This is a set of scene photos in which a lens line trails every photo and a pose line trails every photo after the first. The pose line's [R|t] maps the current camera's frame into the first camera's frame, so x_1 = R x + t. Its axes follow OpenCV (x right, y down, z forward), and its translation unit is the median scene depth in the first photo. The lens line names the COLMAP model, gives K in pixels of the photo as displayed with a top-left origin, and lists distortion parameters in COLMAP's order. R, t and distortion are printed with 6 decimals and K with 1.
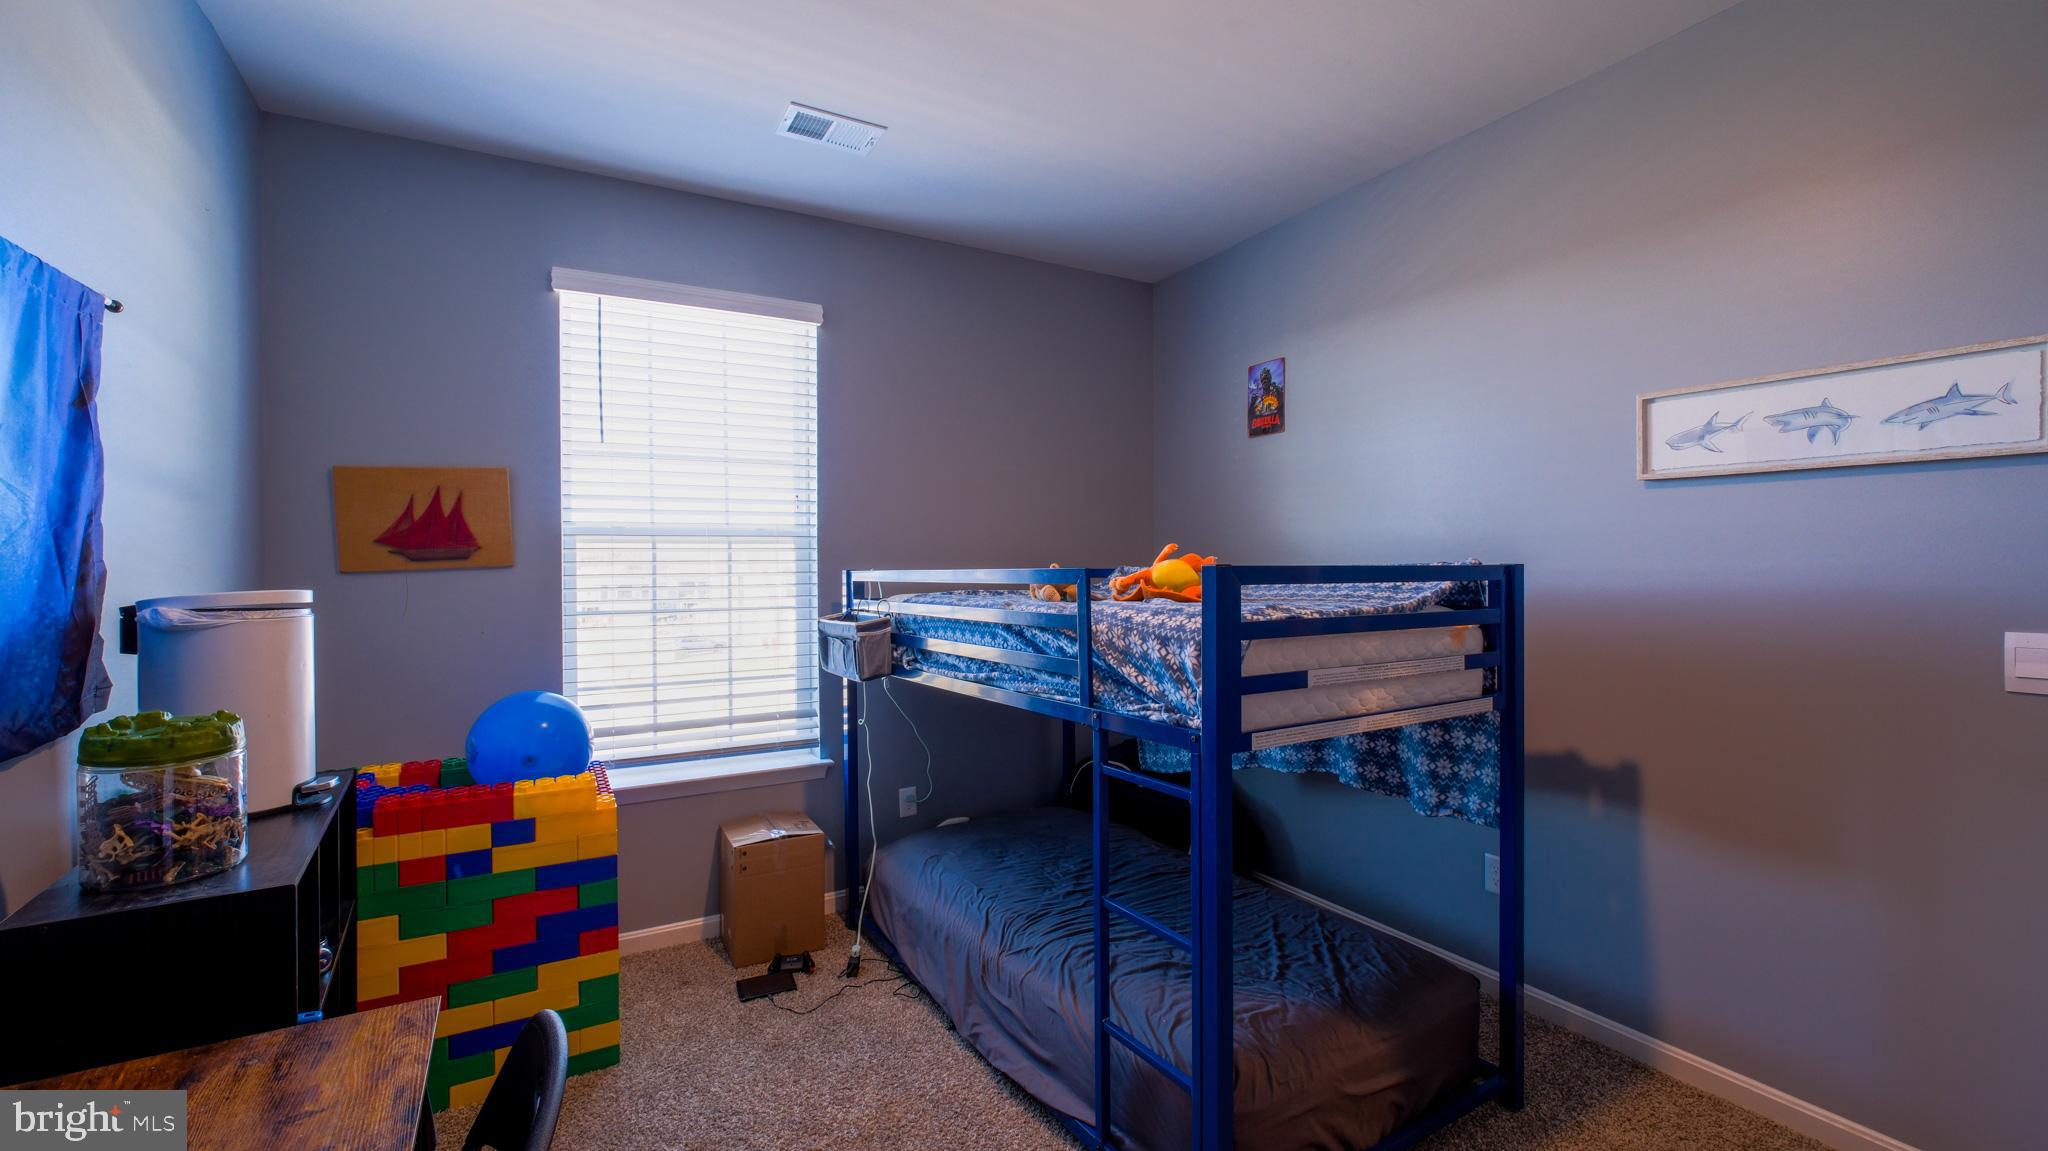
lens RADIAL K [[848.0, 0, 1024.0], [0, 848.0, 575.5], [0, 0, 1]] dist [0.002272, 0.000776]
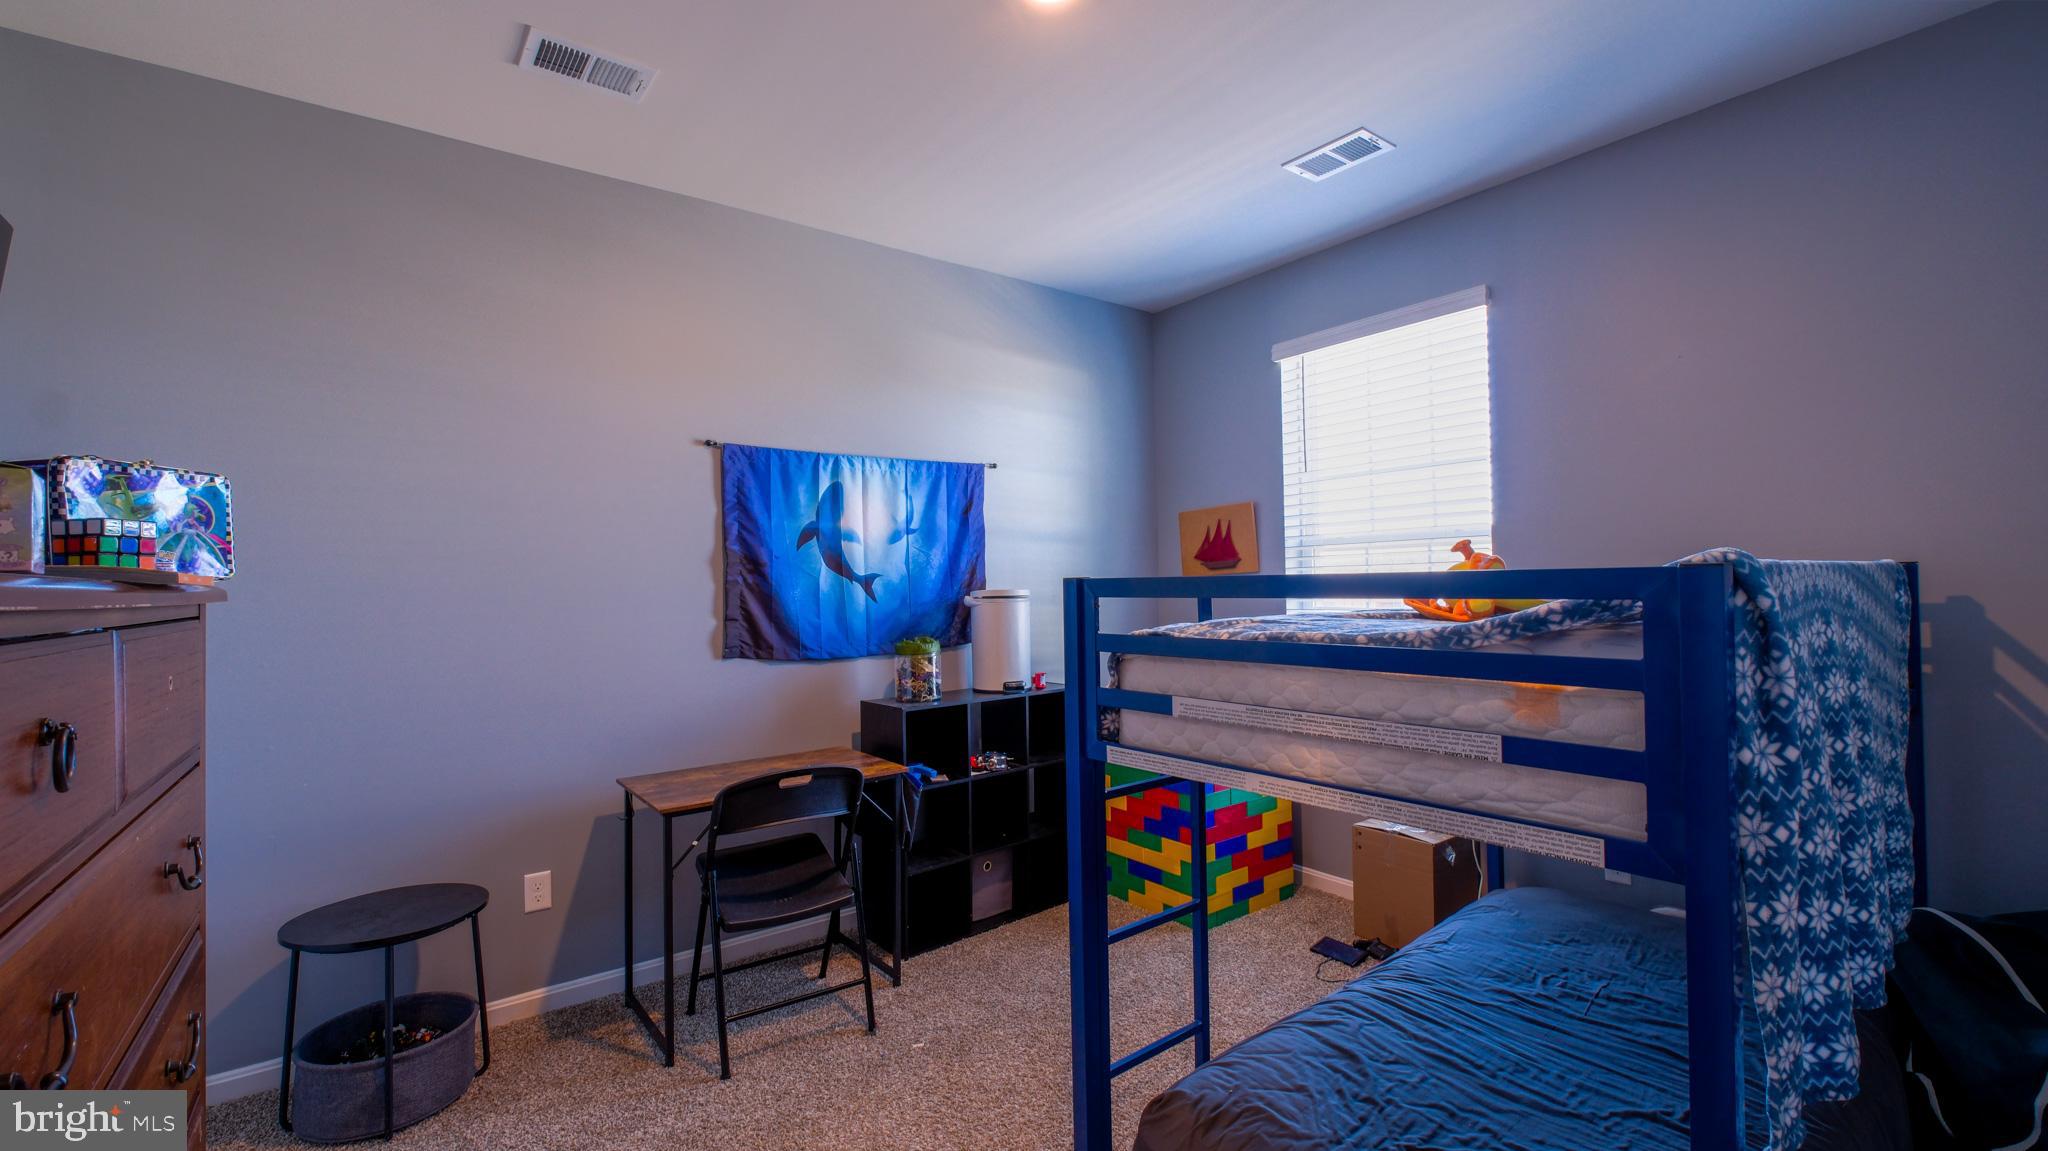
lens RADIAL K [[848.0, 0, 1024.0], [0, 848.0, 575.5], [0, 0, 1]] dist [0.002272, 0.000776]
pose [[0.135726, -0.003330, -0.990741, 1.110391], [0.013327, 0.999910, -0.001535, -0.012913], [0.990657, -0.012995, 0.135758, 0.682447]]
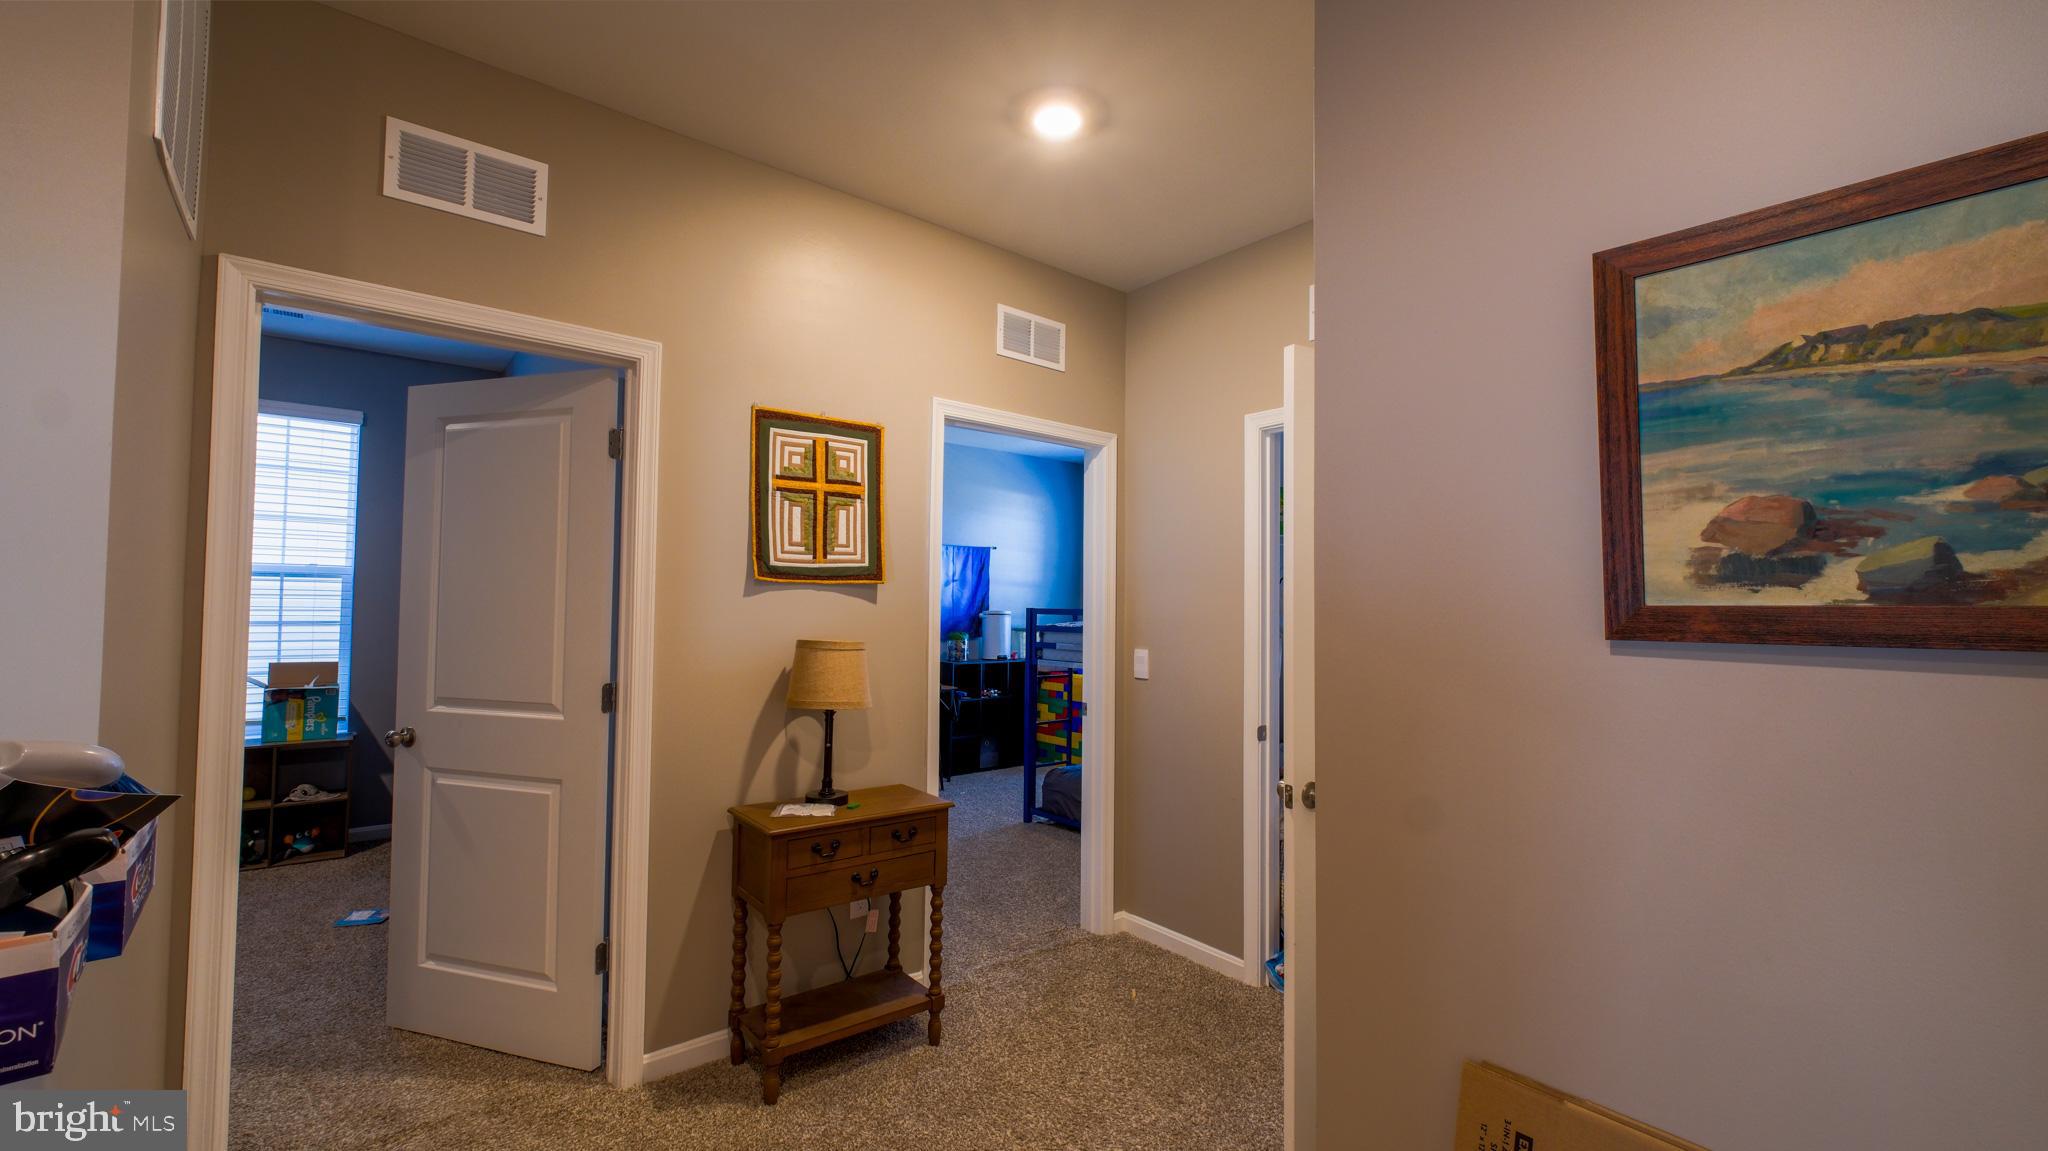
lens RADIAL K [[848.0, 0, 1024.0], [0, 848.0, 575.5], [0, 0, 1]] dist [0.002272, 0.000776]
pose [[0.170877, -0.023218, -0.985019, 3.109199], [-0.021176, 0.999405, -0.027231, -0.042790], [0.985065, 0.025512, 0.170283, 0.336751]]
